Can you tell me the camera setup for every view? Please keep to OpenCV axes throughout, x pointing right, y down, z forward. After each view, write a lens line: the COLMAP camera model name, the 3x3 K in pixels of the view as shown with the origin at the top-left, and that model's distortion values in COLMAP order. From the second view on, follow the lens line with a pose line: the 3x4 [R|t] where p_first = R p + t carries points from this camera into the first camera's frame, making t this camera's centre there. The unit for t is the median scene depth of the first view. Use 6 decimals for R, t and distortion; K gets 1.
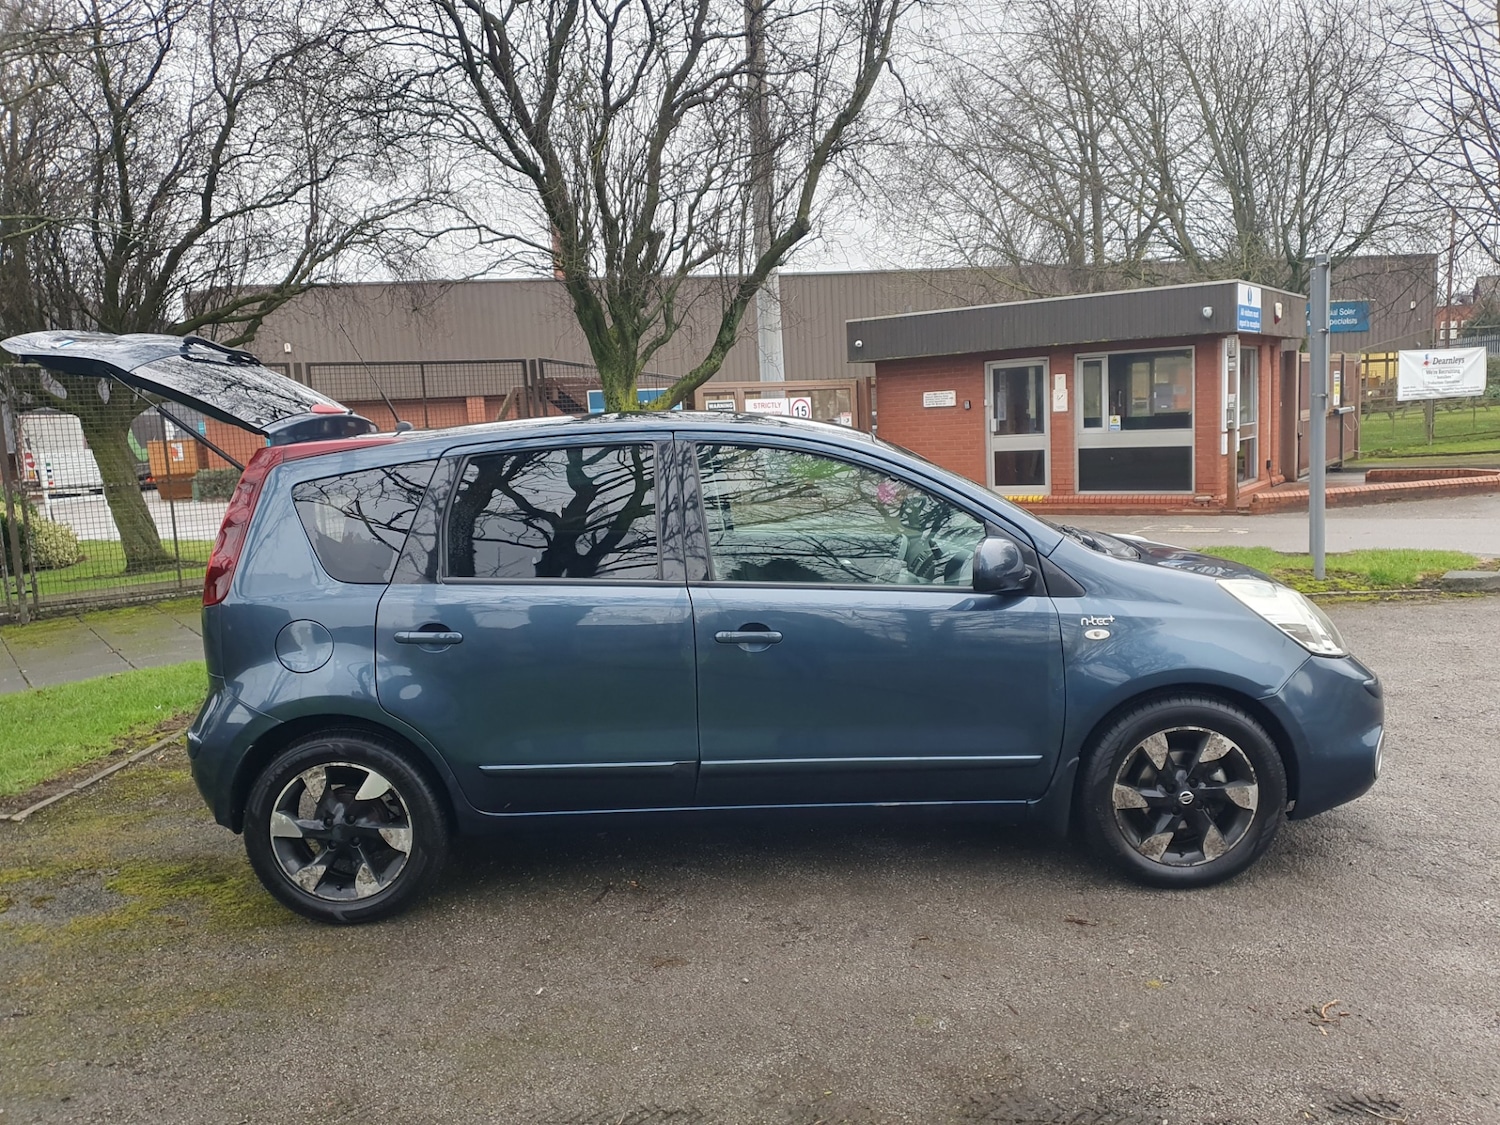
lens RADIAL K [[1158.0, 0, 769.7], [0, 1158.0, 555.3], [0, 0, 1]] dist [0.014077, 0.004811]
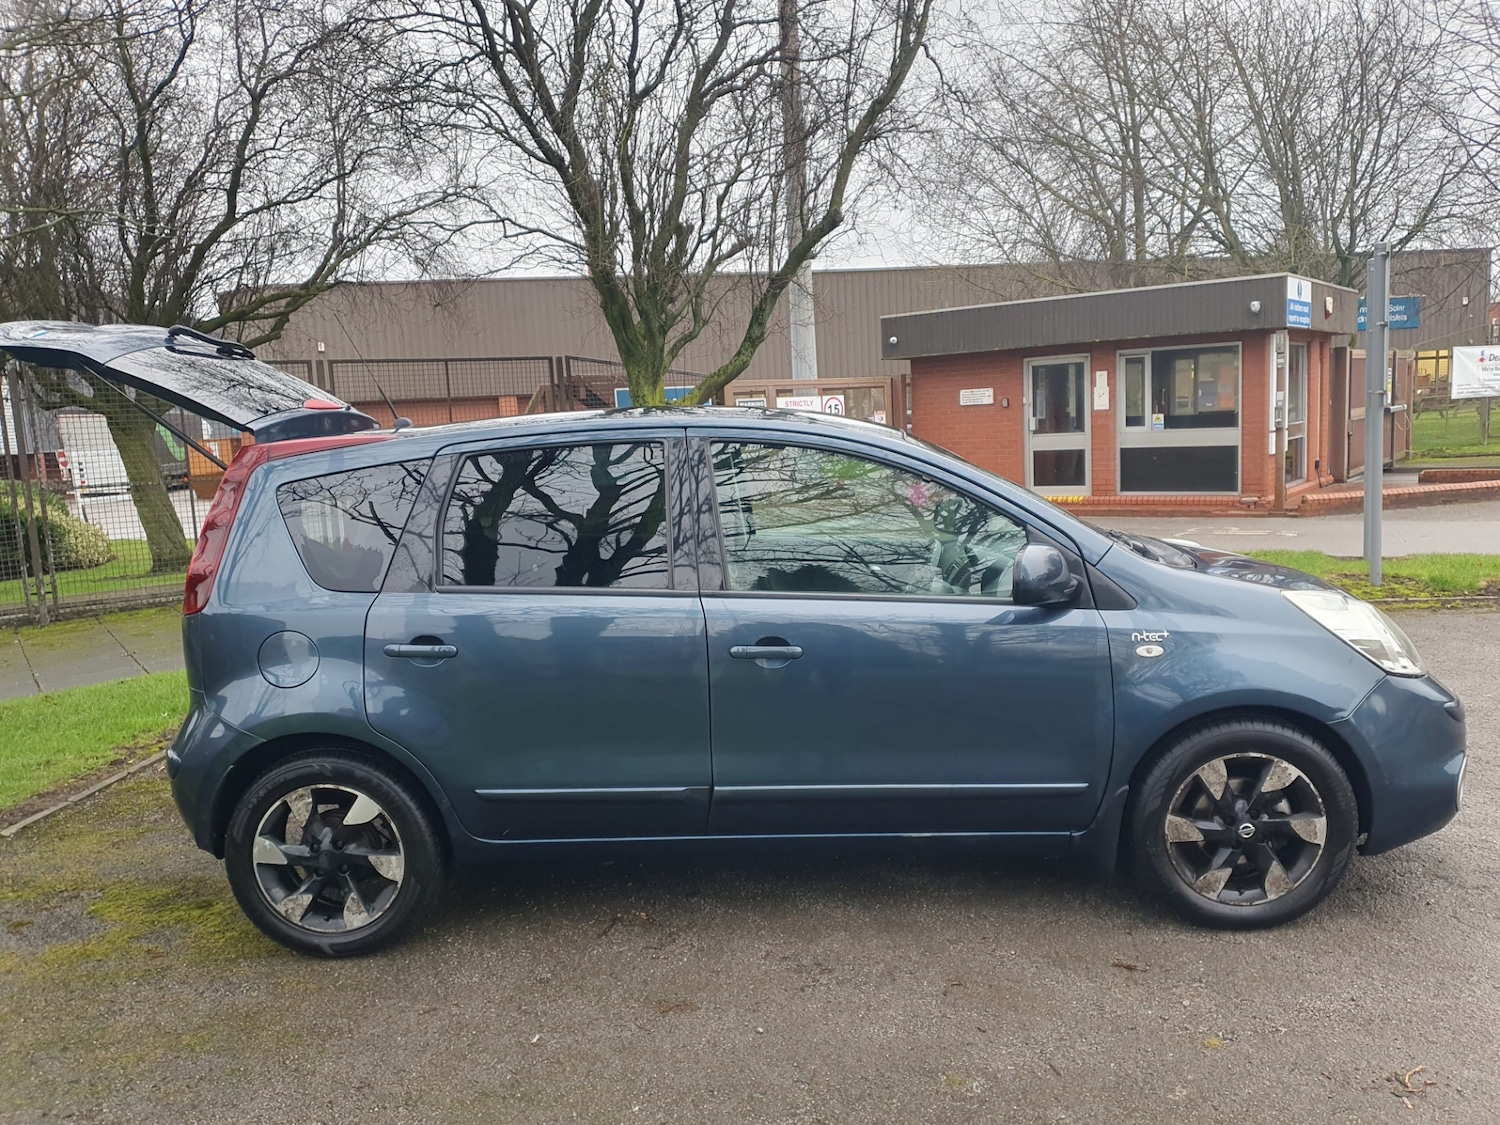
lens RADIAL K [[1165.8, 0, 774.7], [0, 1165.8, 563.7], [0, 0, 1]] dist [0.004954, 0.015547]
pose [[0.999676, 0.003070, -0.025281, 0.003533], [-0.002894, 0.999971, 0.006994, -0.001783], [0.025302, -0.006918, 0.999656, 0.023768]]
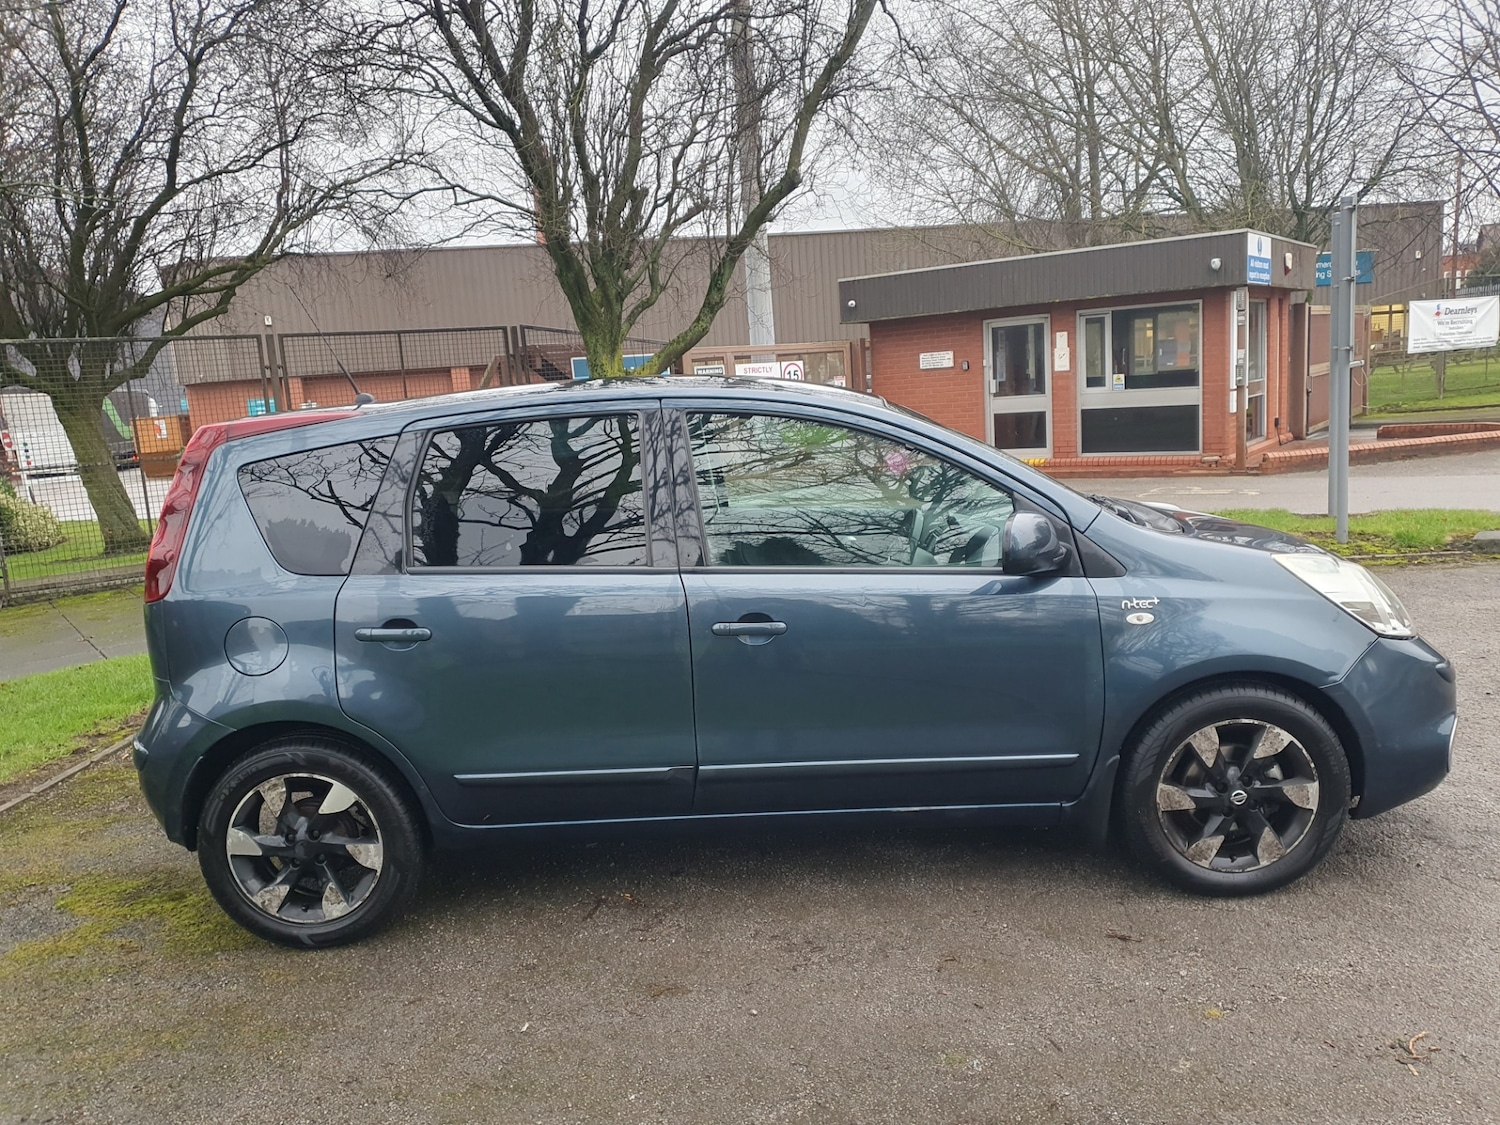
lens RADIAL K [[1165.2, 0, 754.0], [0, 1165.2, 572.0], [0, 0, 1]] dist [0.007302, 0.012553]
pose [[0.999830, -0.017020, -0.007045, -0.002344], [0.017302, 0.998961, 0.042162, -0.003250], [0.006320, -0.042277, 0.999086, 0.031096]]
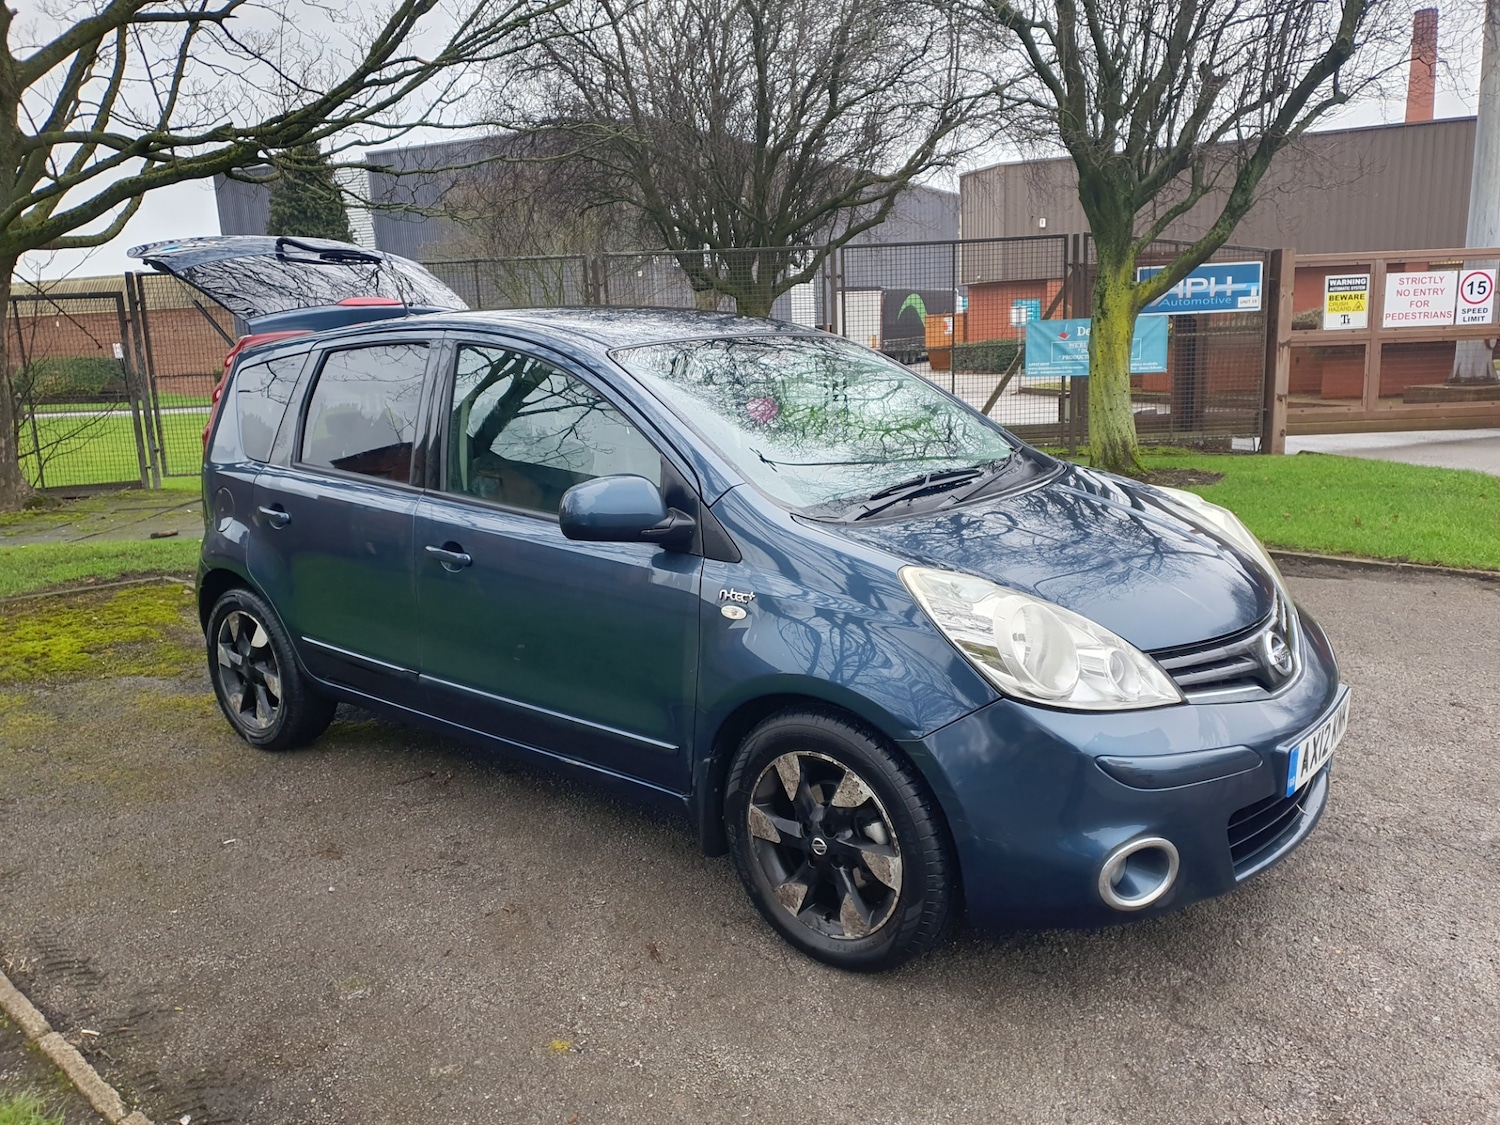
lens RADIAL K [[1166.1, 0, 795.9], [0, 1166.1, 557.3], [0, 0, 1]] dist [0.014043, -0.004344]
pose [[0.798172, 0.139864, -0.585968, 0.235191], [-0.075906, 0.988273, 0.132495, -0.023007], [0.597628, -0.061275, 0.799429, 0.123049]]
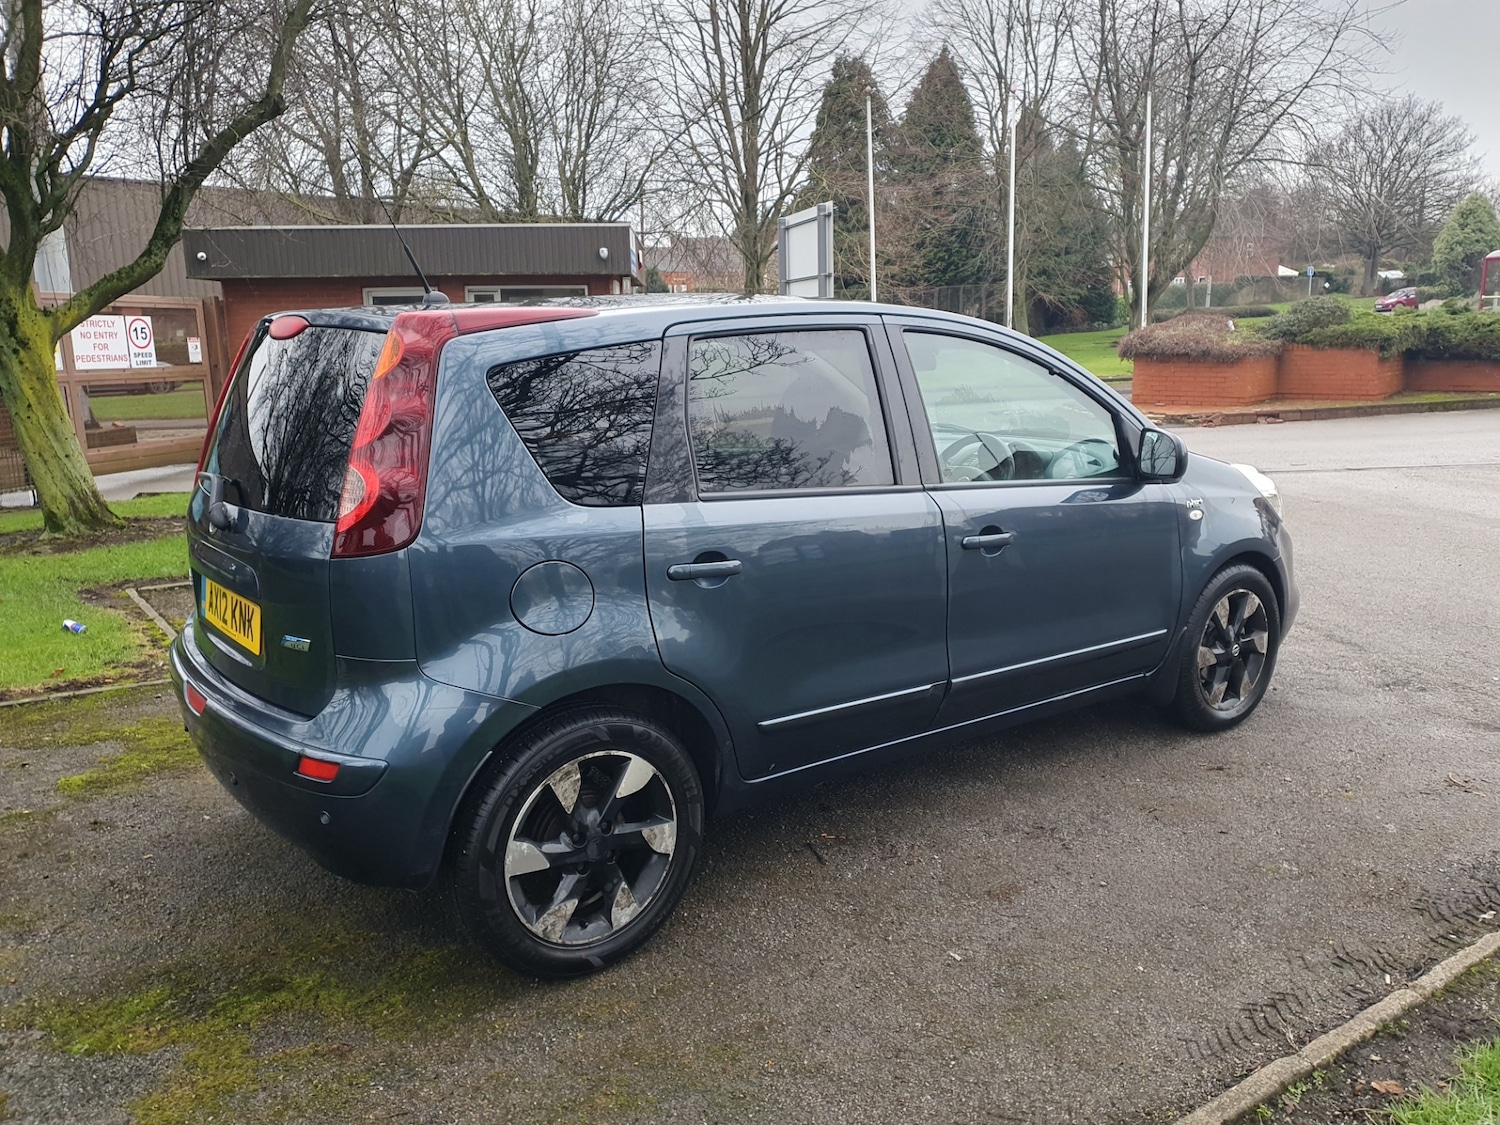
lens RADIAL K [[1158.0, 0, 769.7], [0, 1158.0, 555.3], [0, 0, 1]] dist [0.014077, 0.004811]
pose [[0.782509, -0.077199, 0.617835, -0.225201], [0.049723, 0.996863, 0.061582, 0.005235], [-0.620651, -0.017468, 0.783893, 0.114738]]
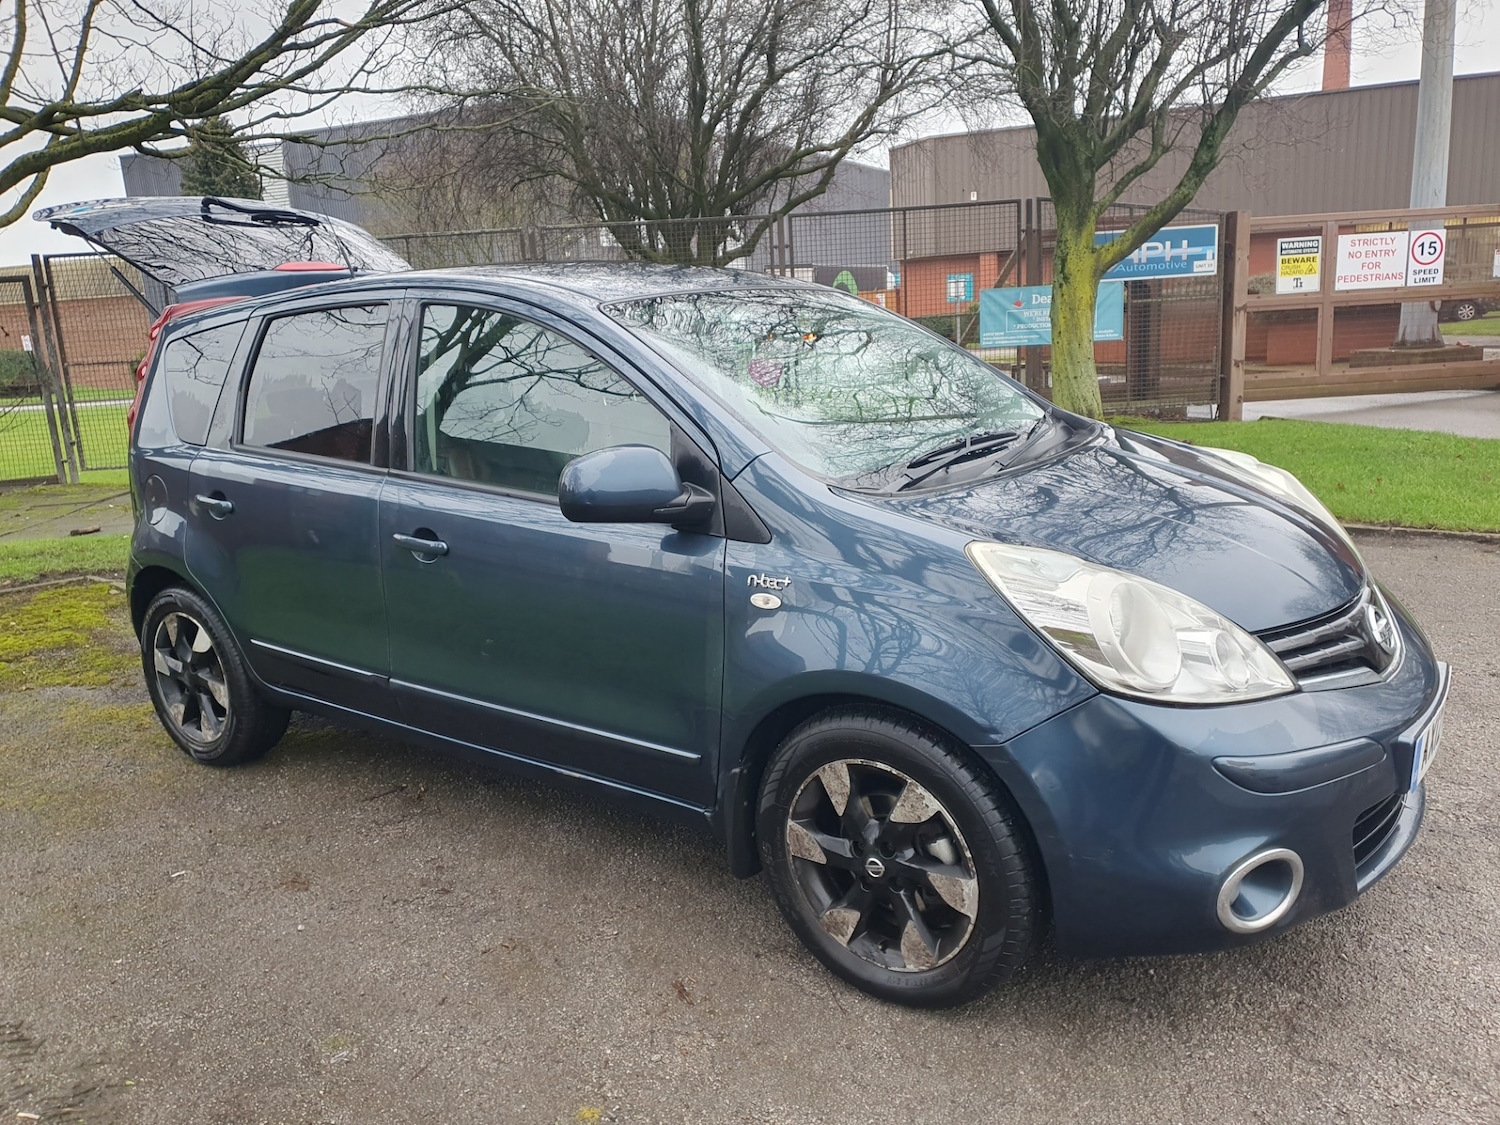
lens RADIAL K [[1165.8, 0, 774.7], [0, 1165.8, 563.7], [0, 0, 1]] dist [0.004954, 0.015547]
pose [[0.823480, 0.130878, -0.552043, 0.201189], [-0.055252, 0.986903, 0.151556, -0.017164], [0.564648, -0.094302, 0.819926, 0.137668]]
